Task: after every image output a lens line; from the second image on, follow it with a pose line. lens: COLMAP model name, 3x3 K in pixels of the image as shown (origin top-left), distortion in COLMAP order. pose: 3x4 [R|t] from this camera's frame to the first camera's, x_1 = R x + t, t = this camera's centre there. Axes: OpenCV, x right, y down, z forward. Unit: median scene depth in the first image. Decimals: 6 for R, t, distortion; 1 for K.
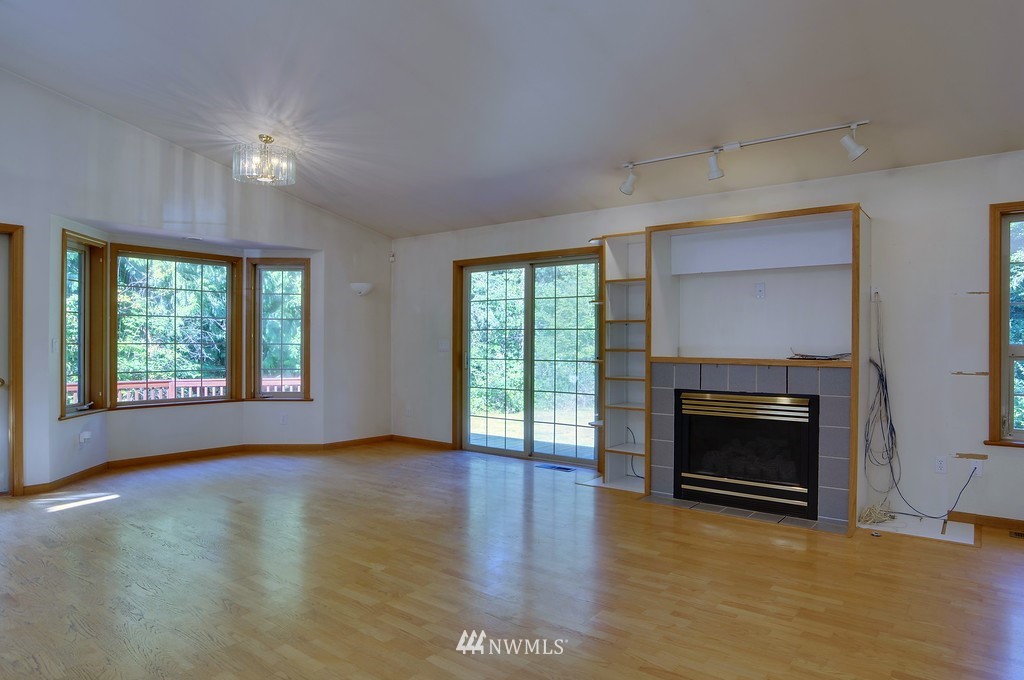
lens RADIAL K [[627.8, 0, 519.1], [0, 627.8, 340.8], [0, 0, 1]] dist [-0.029628, 0.007458]
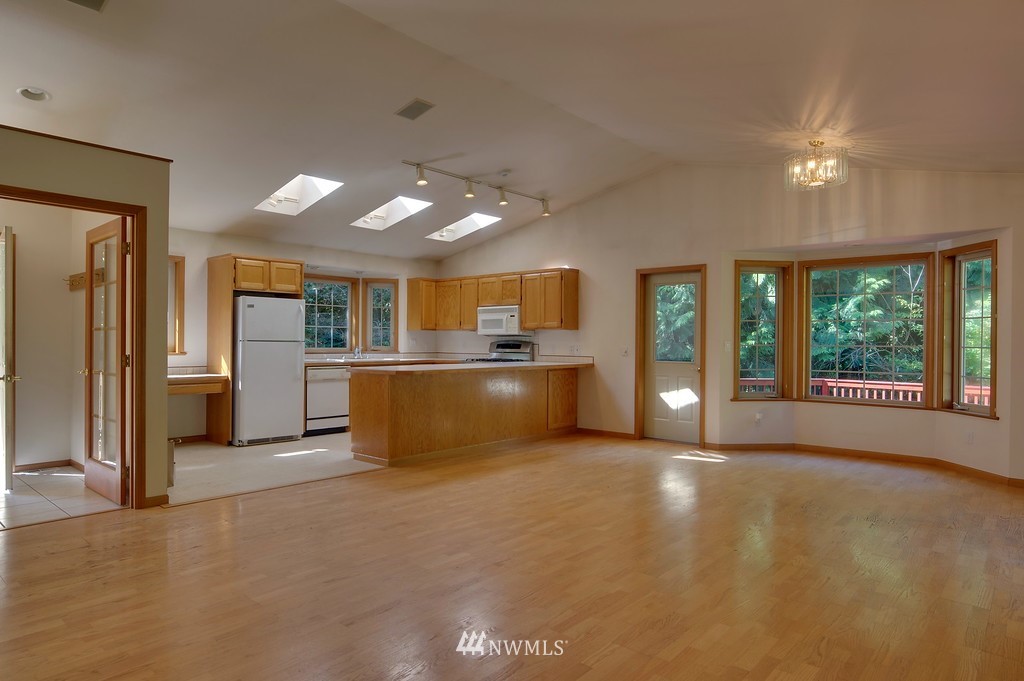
lens RADIAL K [[627.8, 0, 517.9], [0, 627.8, 340.7], [0, 0, 1]] dist [-0.029628, 0.007458]
pose [[-0.026627, -0.008648, -0.999608, 0.473343], [-0.008761, 0.999926, -0.008418, 0.008948], [0.999607, 0.008533, -0.026701, 0.421698]]
